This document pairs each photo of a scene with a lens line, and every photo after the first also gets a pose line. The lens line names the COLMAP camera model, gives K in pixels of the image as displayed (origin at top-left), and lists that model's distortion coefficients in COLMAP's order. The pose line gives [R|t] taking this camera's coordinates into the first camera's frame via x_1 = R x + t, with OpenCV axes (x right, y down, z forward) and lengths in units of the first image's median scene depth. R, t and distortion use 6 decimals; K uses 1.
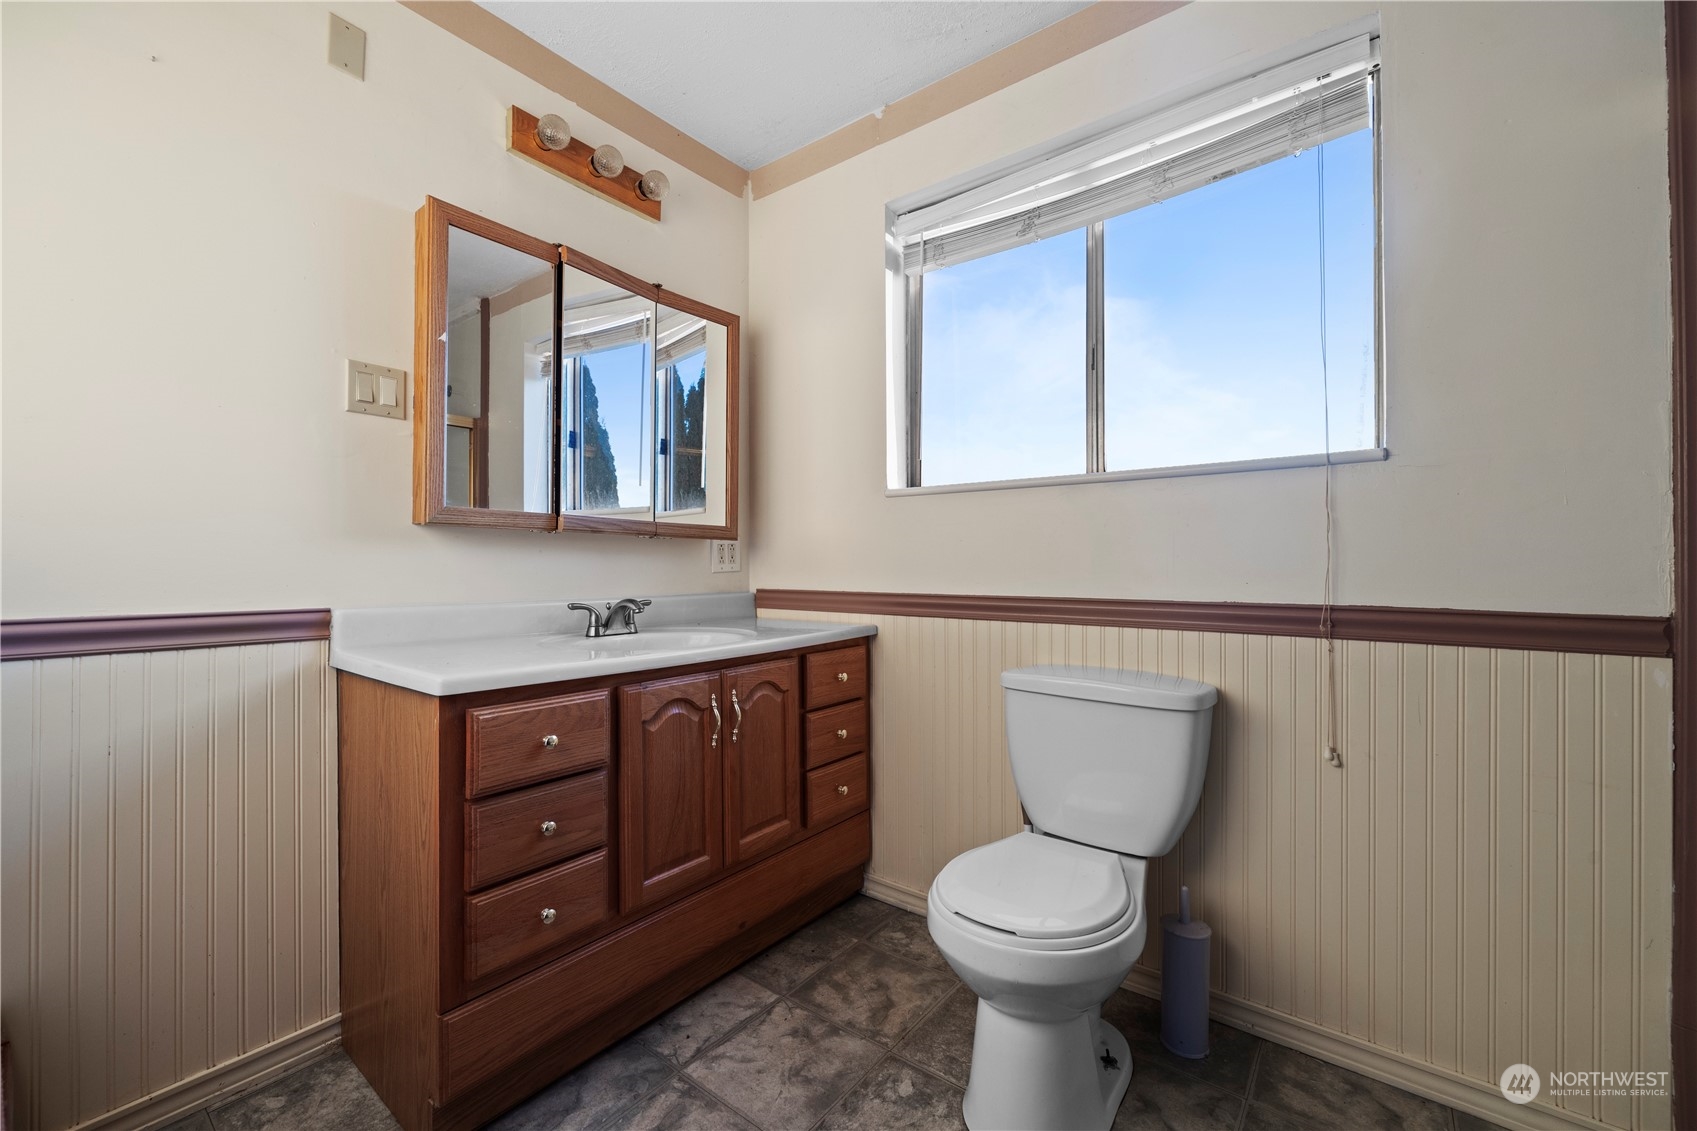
lens RADIAL K [[688.2, 0, 830.9], [0, 688.2, 564.5], [0, 0, 1]] dist [-0.002493, -0.000514]
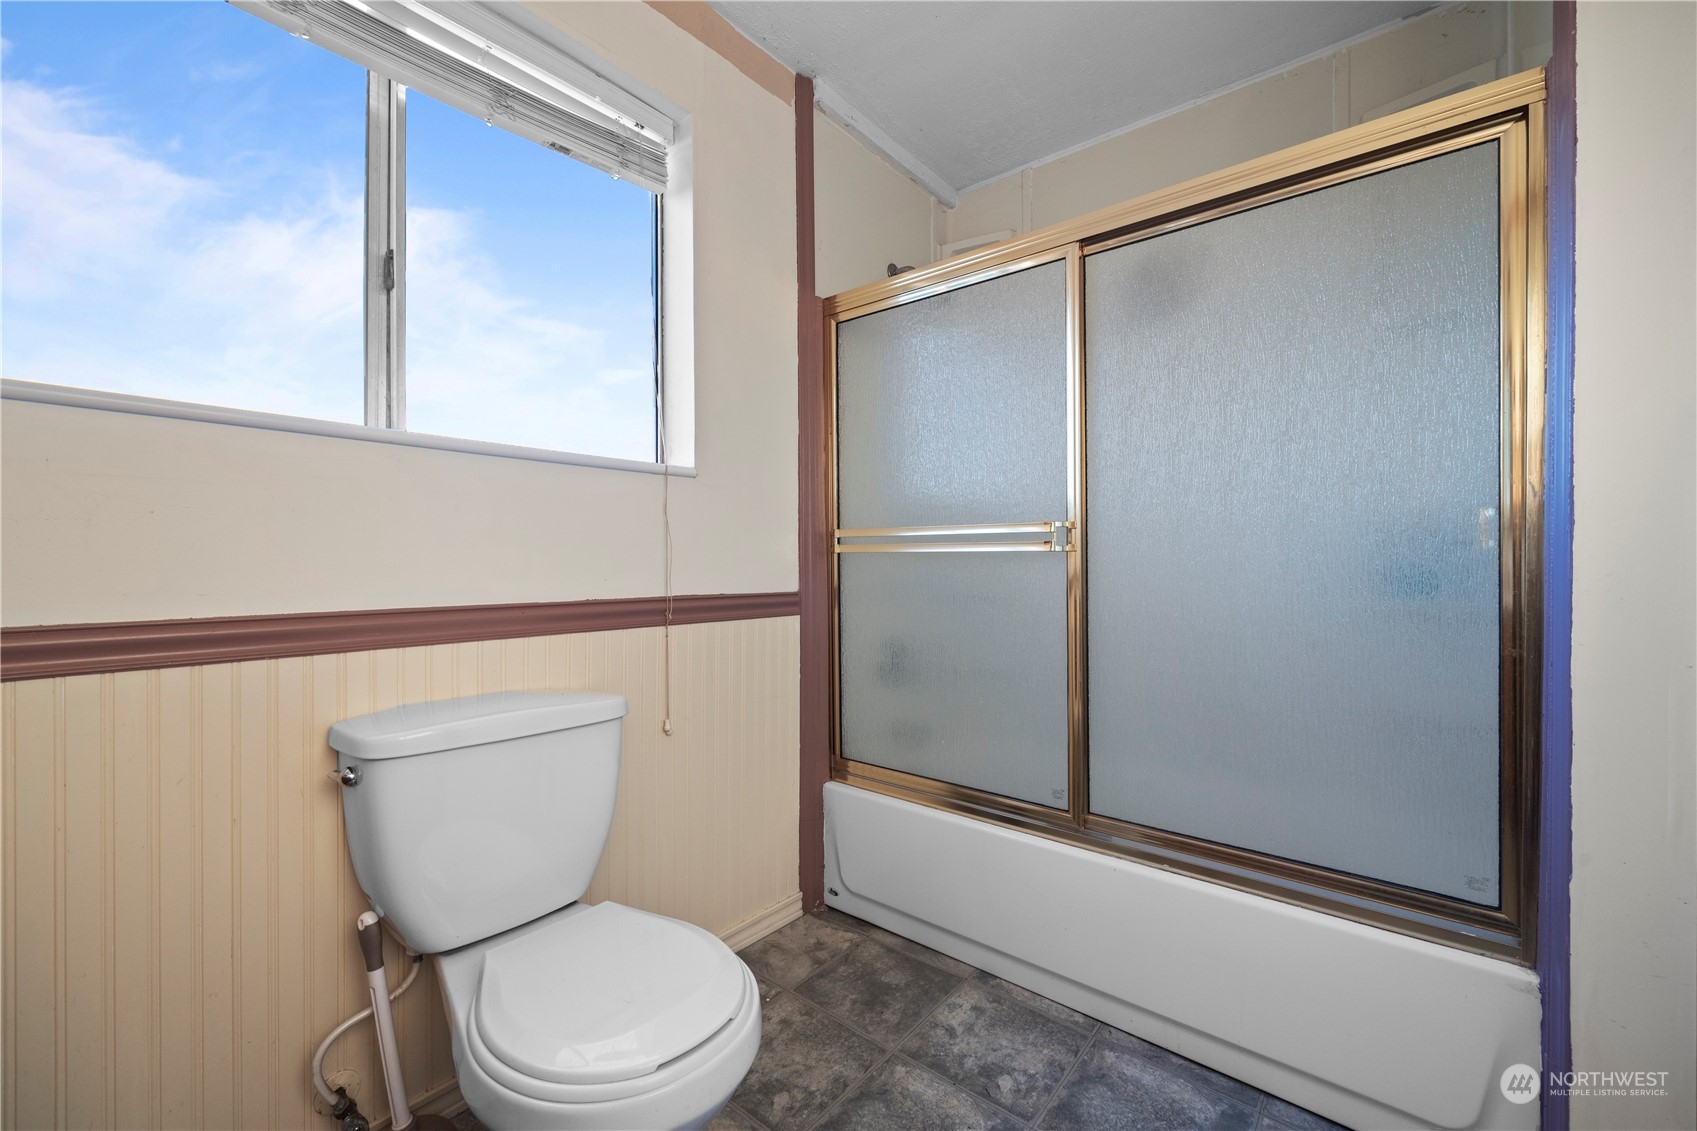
lens RADIAL K [[679.5, 0, 848.2], [0, 679.5, 559.6], [0, 0, 1]] dist [-0.001840, 0.000562]
pose [[0.008851, 0.000020, 0.999961, -0.387272], [-0.005201, 0.999986, 0.000026, -0.004123], [-0.999947, -0.005201, 0.008851, 0.642145]]
